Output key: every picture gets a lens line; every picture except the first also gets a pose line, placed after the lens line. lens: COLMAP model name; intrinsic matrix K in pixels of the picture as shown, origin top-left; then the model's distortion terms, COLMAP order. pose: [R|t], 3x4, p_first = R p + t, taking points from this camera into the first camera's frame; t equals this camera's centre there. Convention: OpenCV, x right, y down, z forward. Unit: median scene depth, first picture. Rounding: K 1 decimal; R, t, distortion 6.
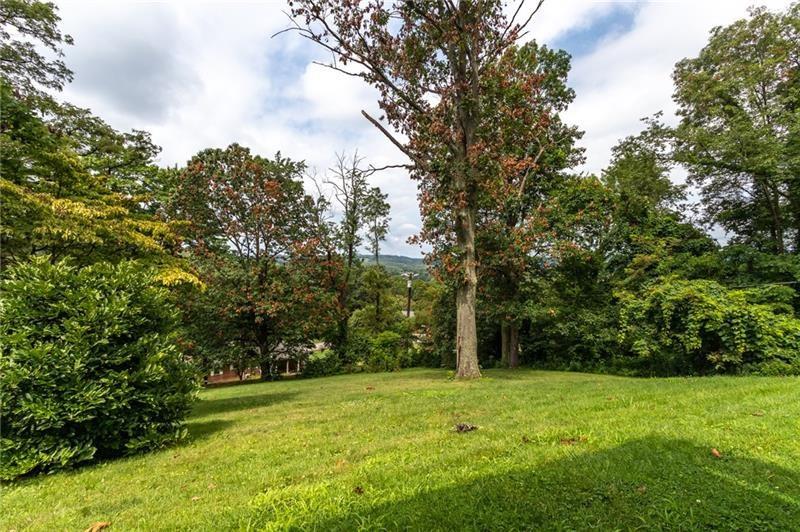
lens RADIAL K [[365.7, 0, 390.4], [0, 365.7, 266.7], [0, 0, 1]] dist [0.002040, 0.000108]
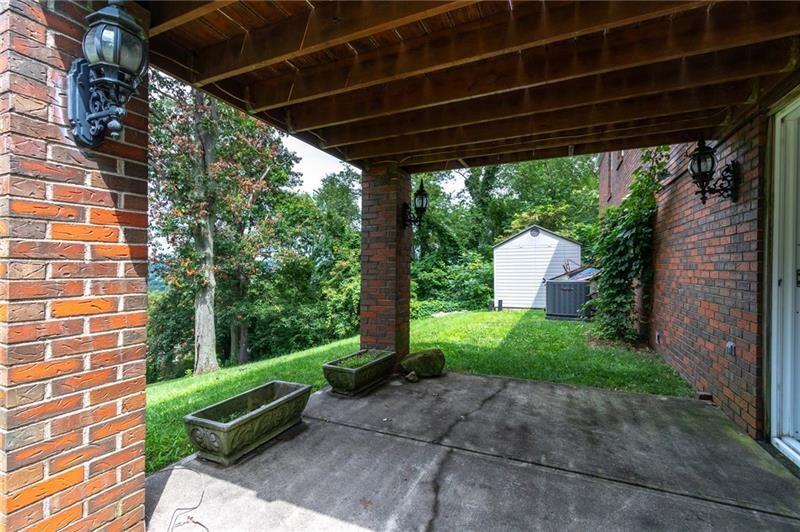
lens RADIAL K [[365.7, 0, 390.4], [0, 365.7, 266.7], [0, 0, 1]] dist [0.002040, 0.000108]
pose [[0.743575, 0.003576, 0.668643, -0.072842], [0.003235, 0.999955, -0.008946, 0.000327], [-0.668645, 0.008815, 0.743530, -0.115343]]
